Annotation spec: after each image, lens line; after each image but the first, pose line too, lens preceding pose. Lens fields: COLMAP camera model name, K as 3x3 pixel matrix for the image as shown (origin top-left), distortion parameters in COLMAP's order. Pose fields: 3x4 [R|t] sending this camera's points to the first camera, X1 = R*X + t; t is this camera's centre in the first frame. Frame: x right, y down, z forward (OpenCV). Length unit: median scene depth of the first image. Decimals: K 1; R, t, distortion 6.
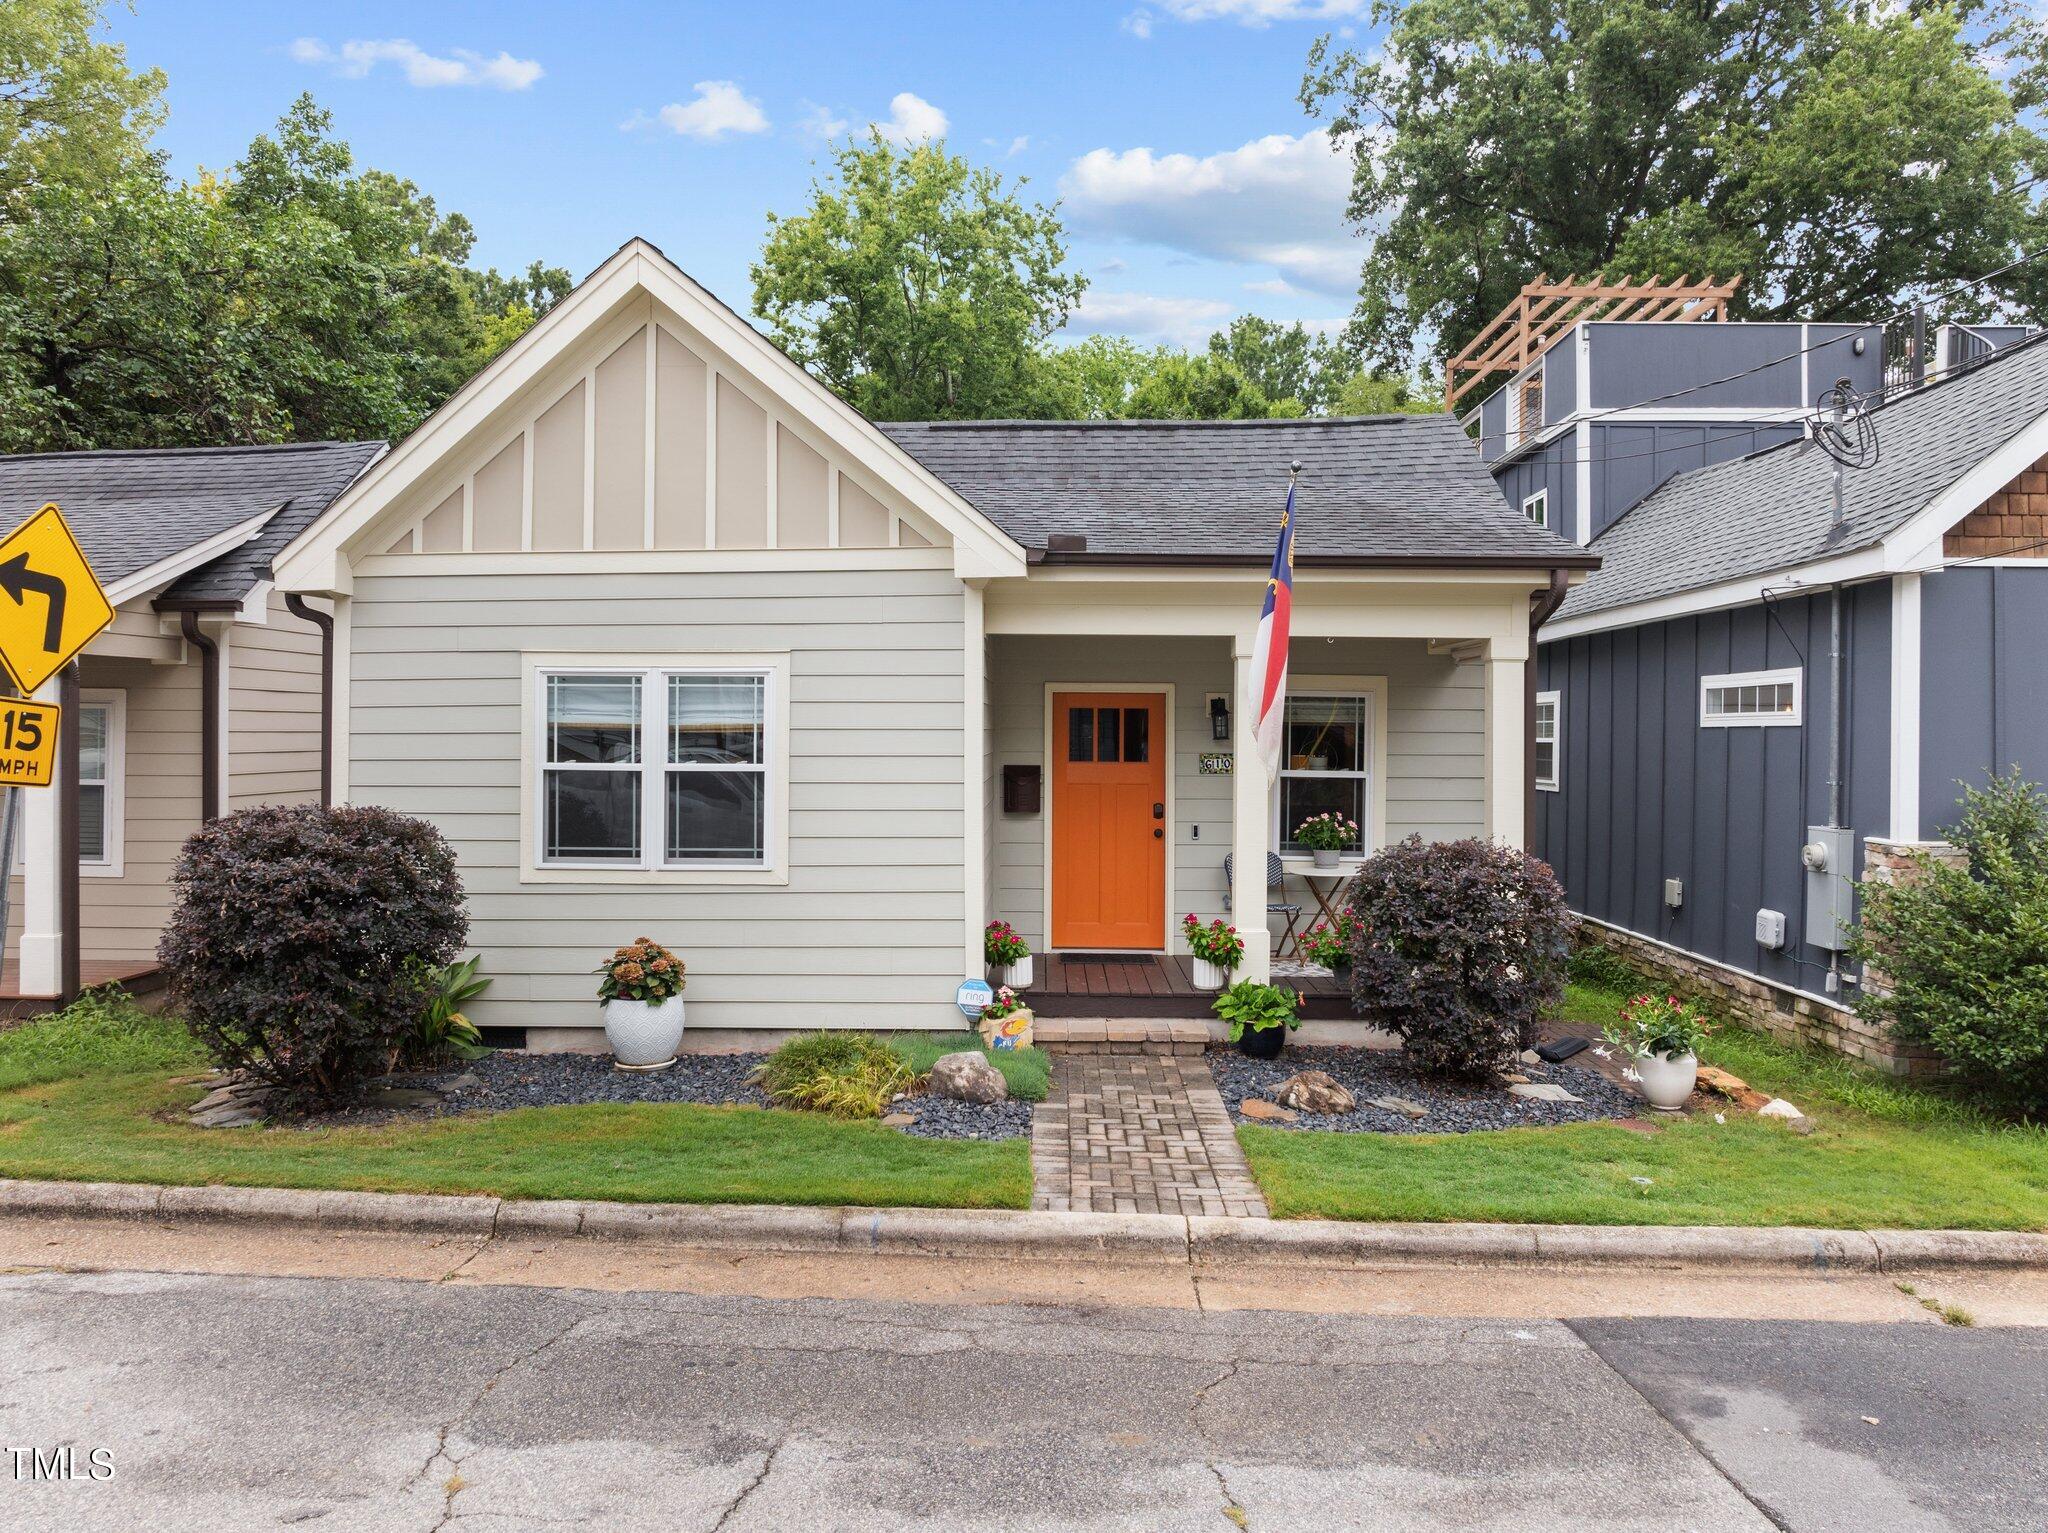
lens RADIAL K [[1454.2, 0, 1019.4], [0, 1454.2, 767.3], [0, 0, 1]] dist [-0.036881, 0.008416]
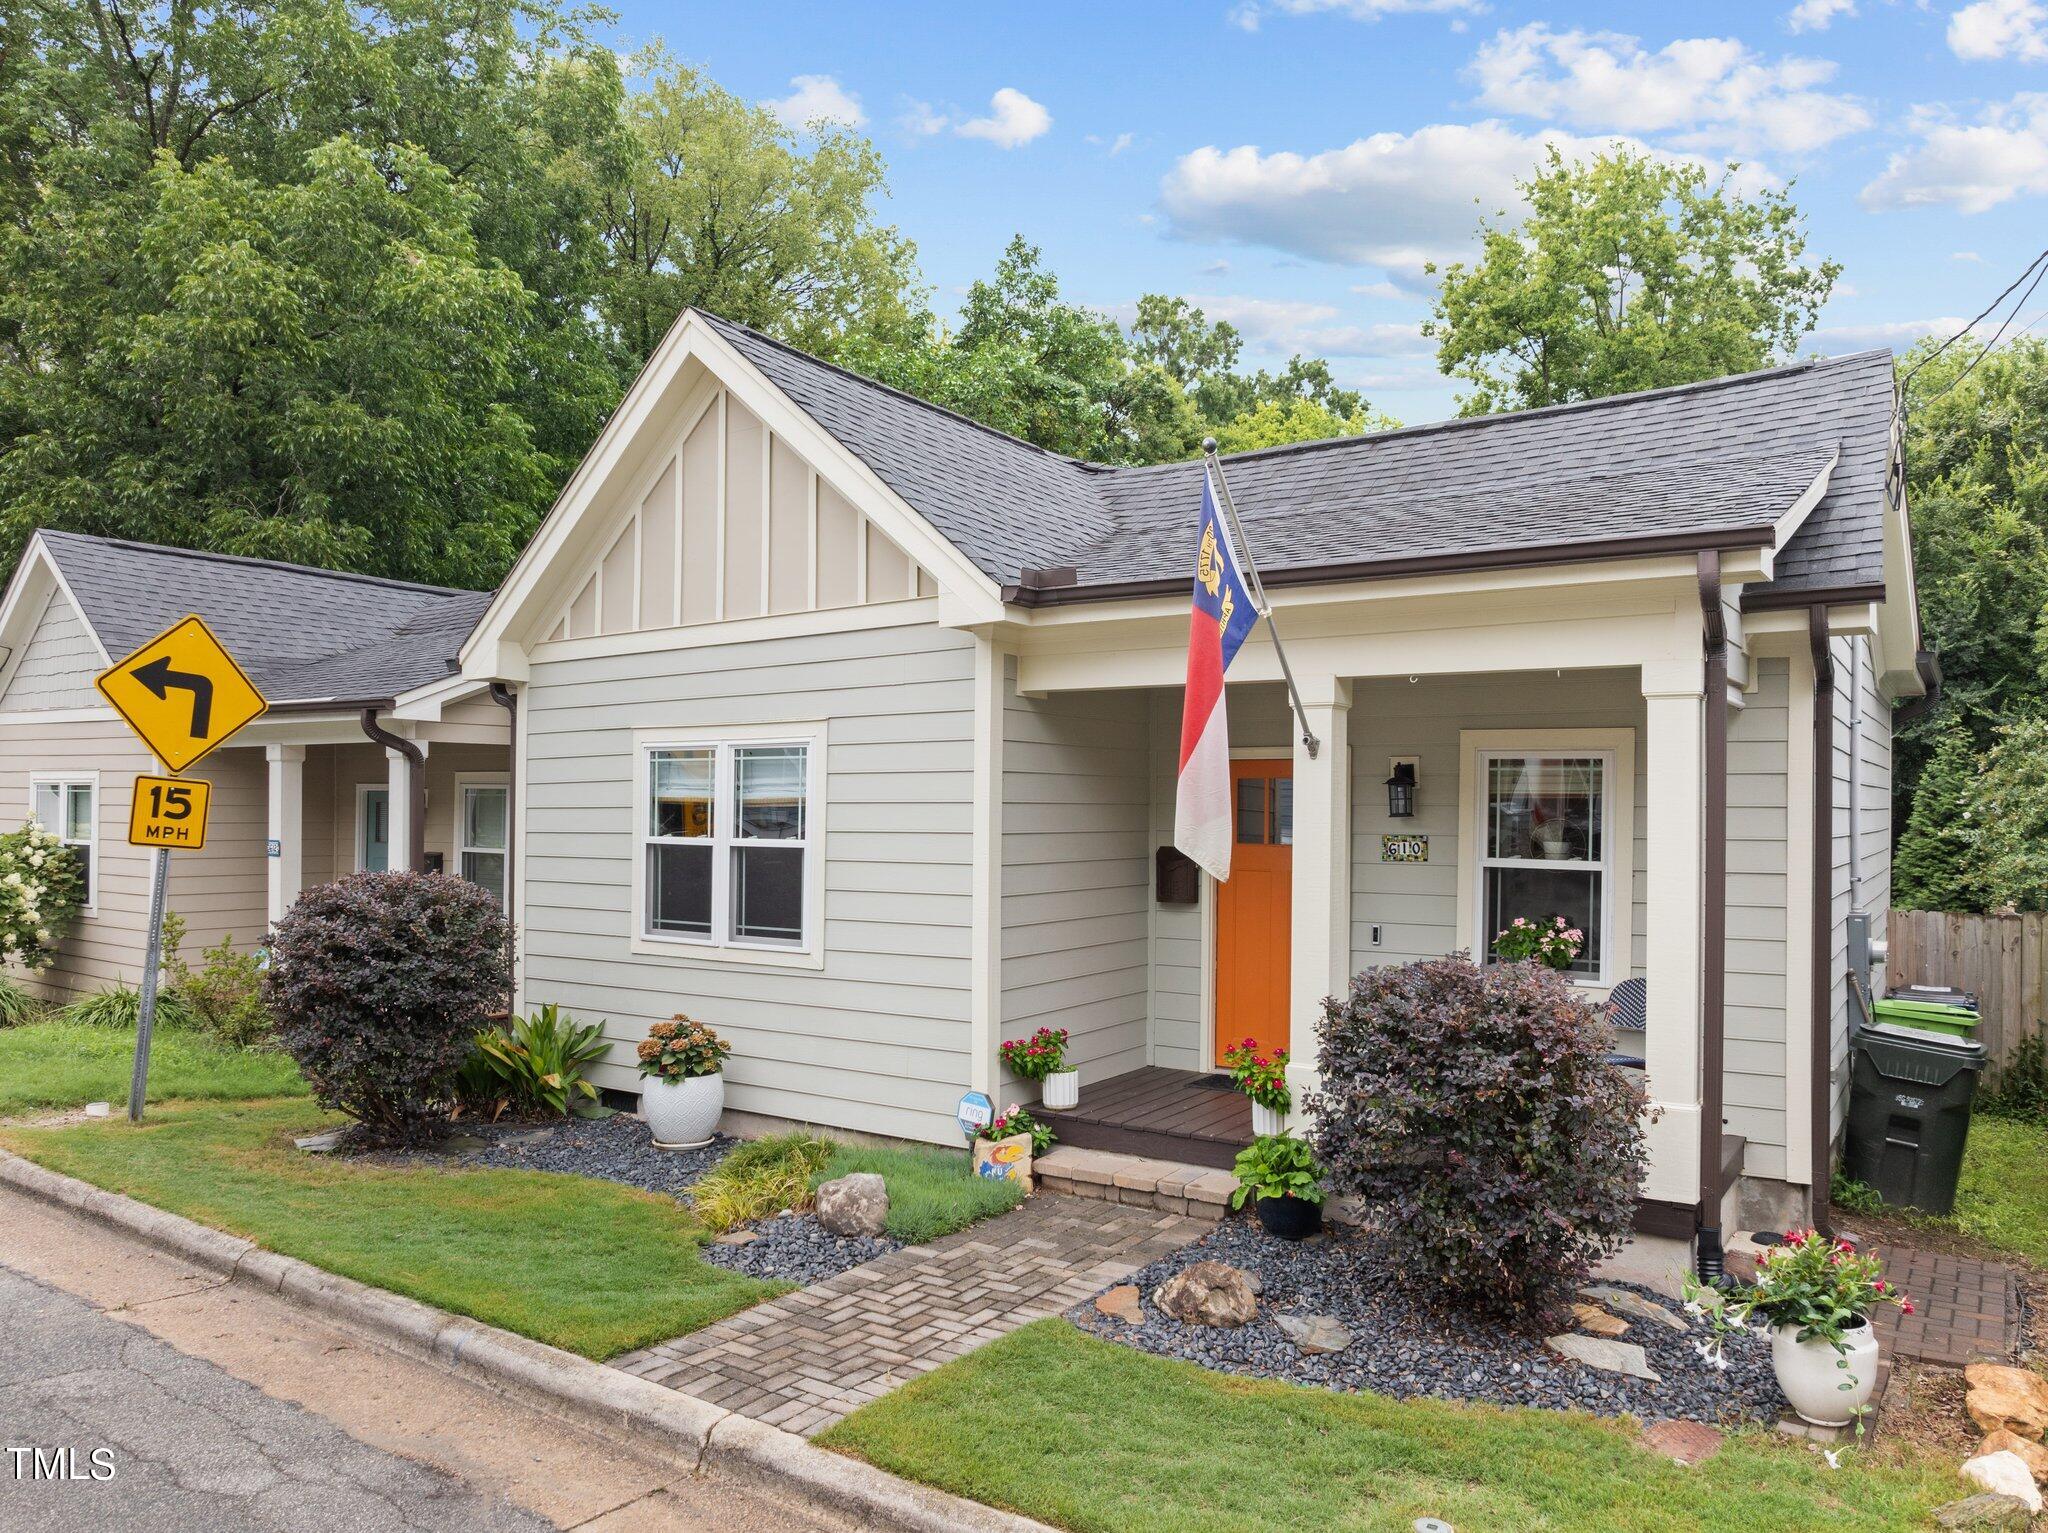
lens RADIAL K [[1454.2, 0, 1019.0], [0, 1454.2, 841.5], [0, 0, 1]] dist [-0.036881, 0.008416]
pose [[0.837866, 0.012196, -0.545740, 0.454410], [-0.016806, 0.999853, -0.003458, -0.000334], [0.545617, 0.012069, 0.837947, 0.287415]]
